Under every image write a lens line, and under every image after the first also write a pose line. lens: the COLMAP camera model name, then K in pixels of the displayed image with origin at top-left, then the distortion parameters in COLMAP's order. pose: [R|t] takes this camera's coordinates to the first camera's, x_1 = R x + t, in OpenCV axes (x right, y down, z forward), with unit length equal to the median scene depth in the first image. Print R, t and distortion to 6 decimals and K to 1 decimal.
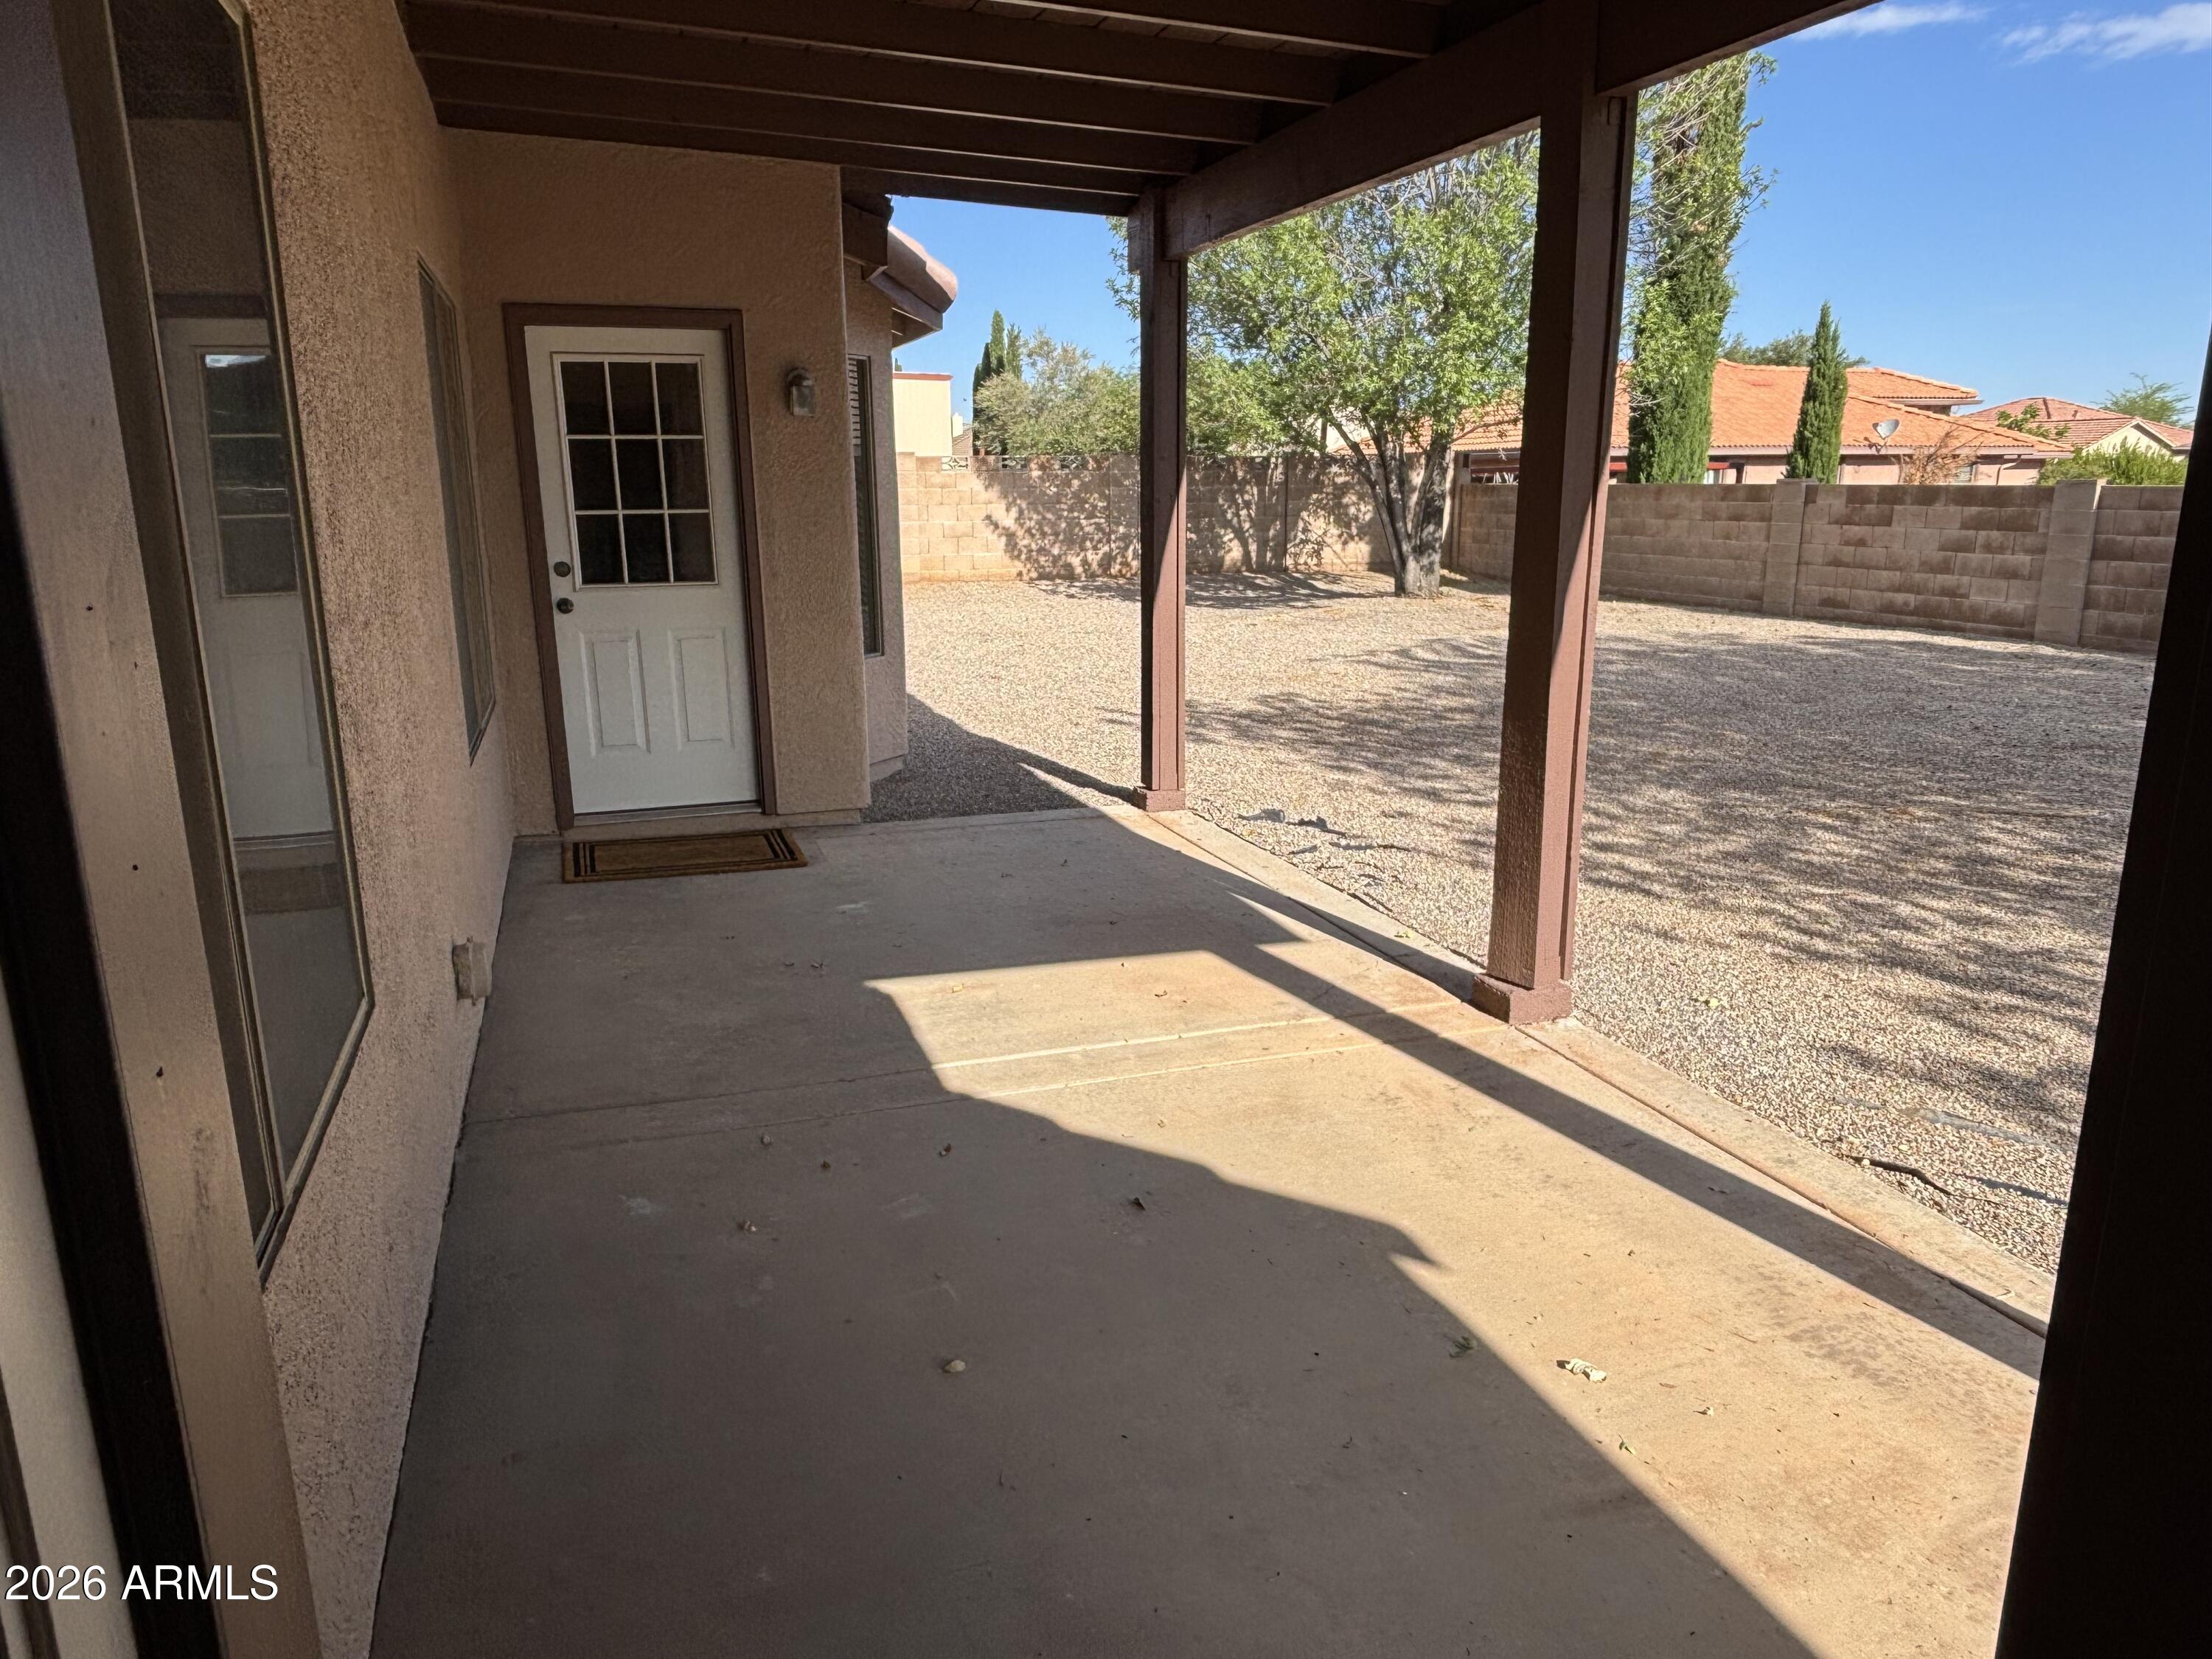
lens RADIAL K [[1434.1, 0, 1106.0], [0, 1434.1, 829.5], [0, 0, 1]] dist [-0.001508, -0.001157]
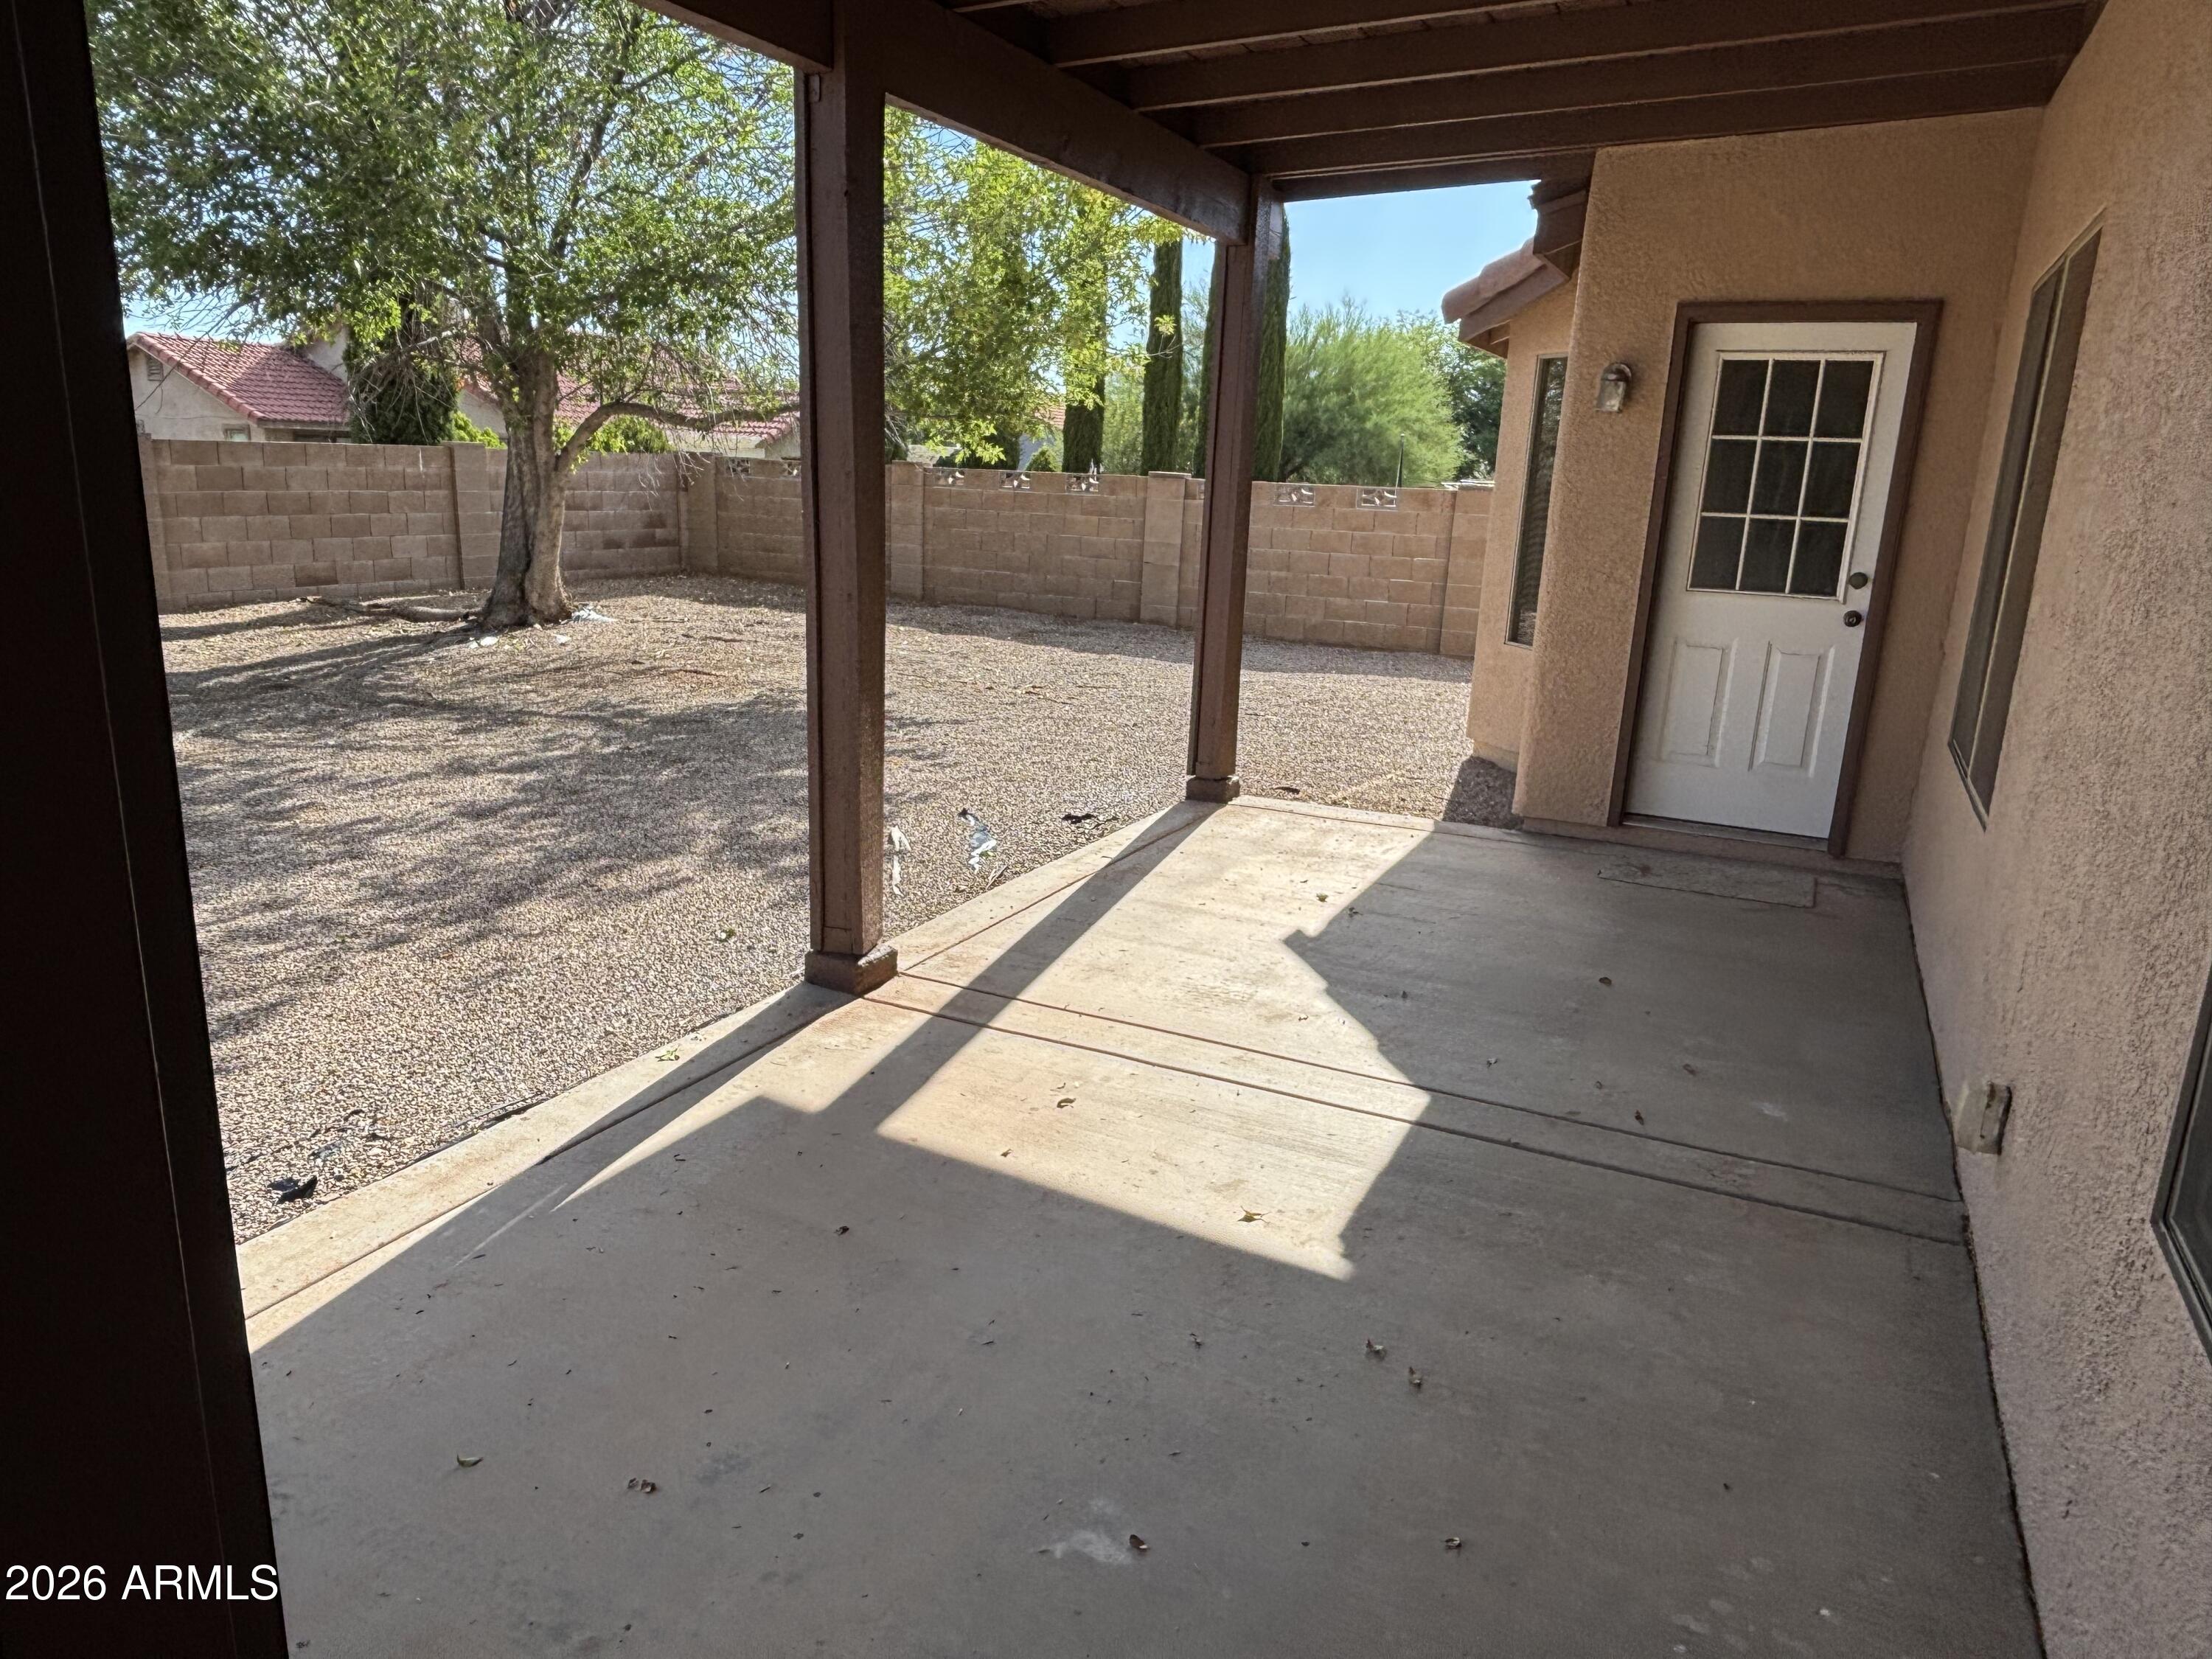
lens RADIAL K [[1434.1, 0, 1106.0], [0, 1434.1, 829.5], [0, 0, 1]] dist [-0.001508, -0.001157]
pose [[-0.702656, -0.192757, 0.684922, -0.174505], [0.136864, 0.908015, 0.395950, -0.118003], [-0.698242, 0.371958, -0.611641, 0.500480]]
